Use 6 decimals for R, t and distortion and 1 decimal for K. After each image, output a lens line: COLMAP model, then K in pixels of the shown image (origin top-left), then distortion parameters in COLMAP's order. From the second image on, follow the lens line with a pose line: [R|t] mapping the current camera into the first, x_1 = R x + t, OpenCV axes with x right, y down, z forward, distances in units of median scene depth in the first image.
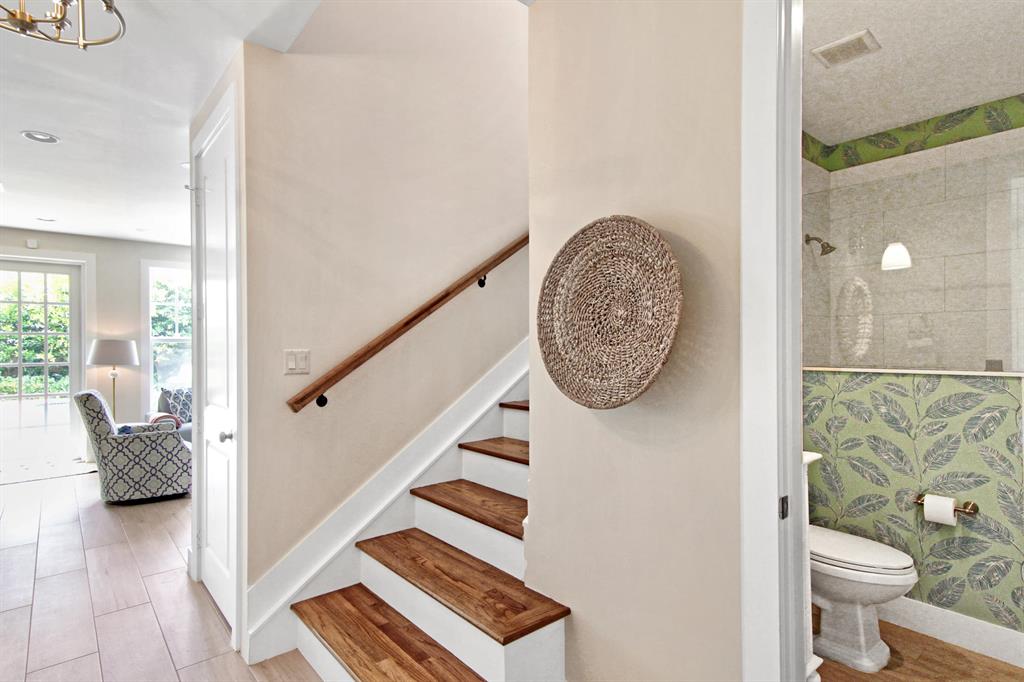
lens RADIAL K [[533.2, 0, 520.9], [0, 533.2, 342.7], [0, 0, 1]] dist [0.029006, 0.001075]
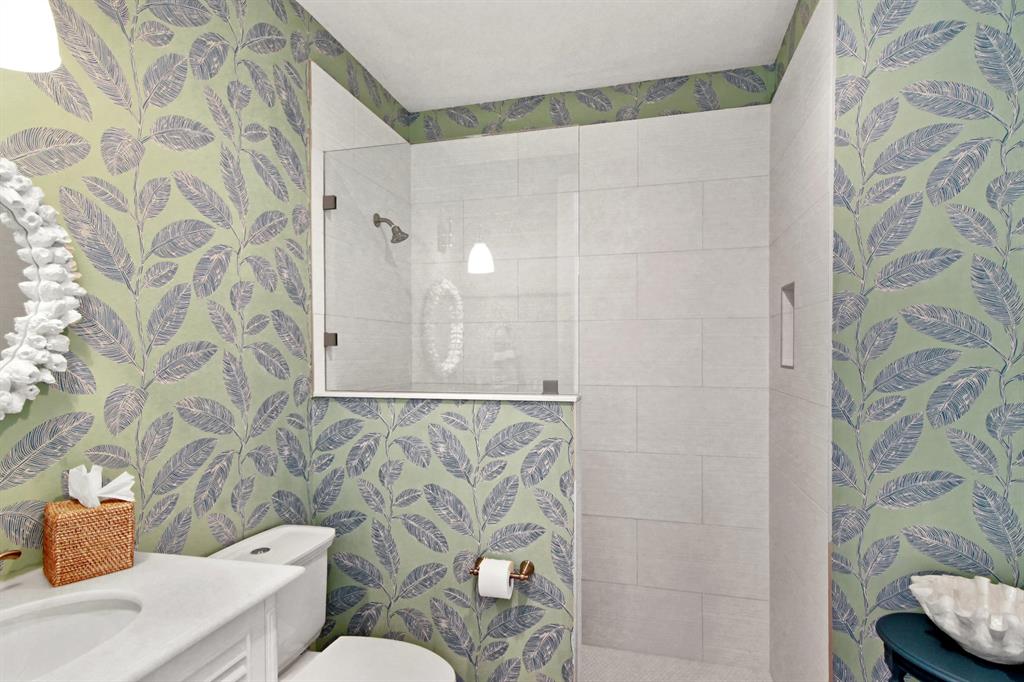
lens RADIAL K [[533.2, 0, 520.9], [0, 533.2, 342.7], [0, 0, 1]] dist [0.029006, 0.001075]
pose [[0.822616, 0.012256, 0.568466, 0.340607], [-0.005363, 0.999890, -0.013795, -0.012646], [-0.568572, 0.008299, 0.822591, 0.332443]]
